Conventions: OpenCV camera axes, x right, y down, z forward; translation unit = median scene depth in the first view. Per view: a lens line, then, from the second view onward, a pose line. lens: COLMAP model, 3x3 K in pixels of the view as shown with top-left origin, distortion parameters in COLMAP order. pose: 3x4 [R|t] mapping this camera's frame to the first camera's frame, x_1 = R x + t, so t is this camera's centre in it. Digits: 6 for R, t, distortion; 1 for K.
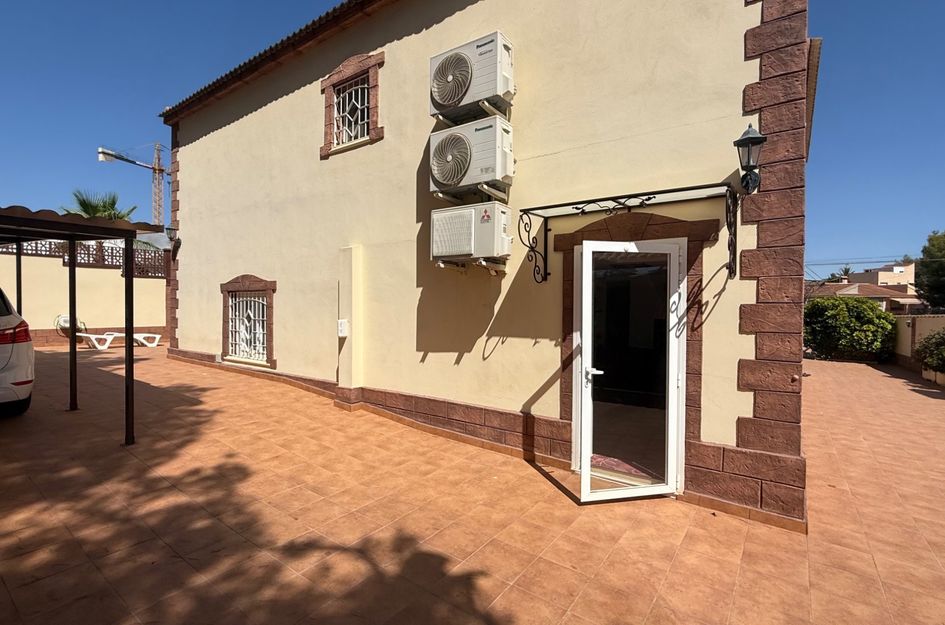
lens RADIAL K [[446.1, 0, 471.7], [0, 446.1, 310.6], [0, 0, 1]] dist [0.004368, -0.000366]
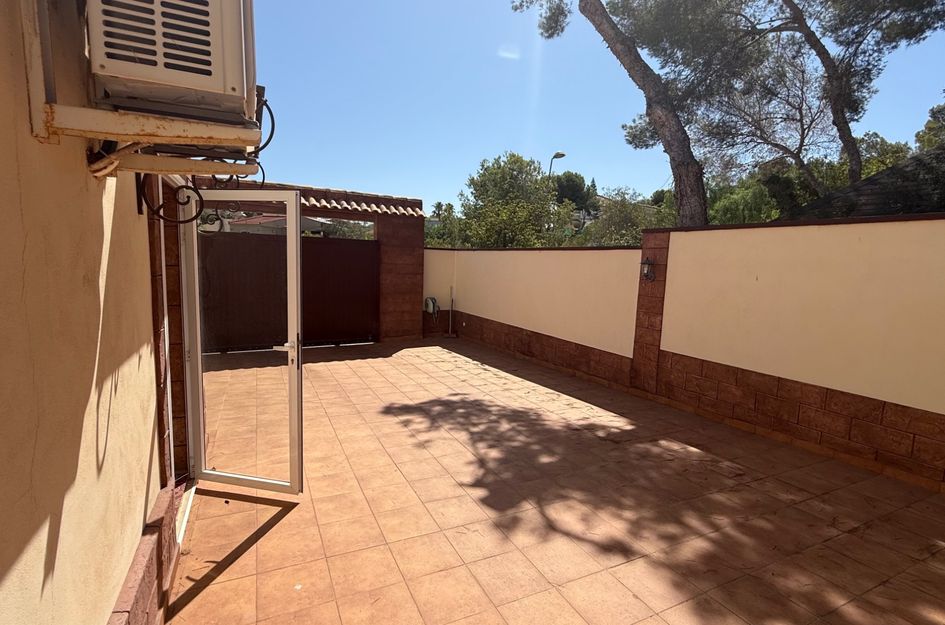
lens RADIAL K [[446.1, 0, 471.3], [0, 446.1, 314.2], [0, 0, 1]] dist [0.004368, -0.000366]
pose [[-0.877775, -0.094120, 0.469736, -0.548832], [-0.035803, 0.990657, 0.131592, -0.060993], [-0.477733, 0.098690, -0.872944, 2.042320]]
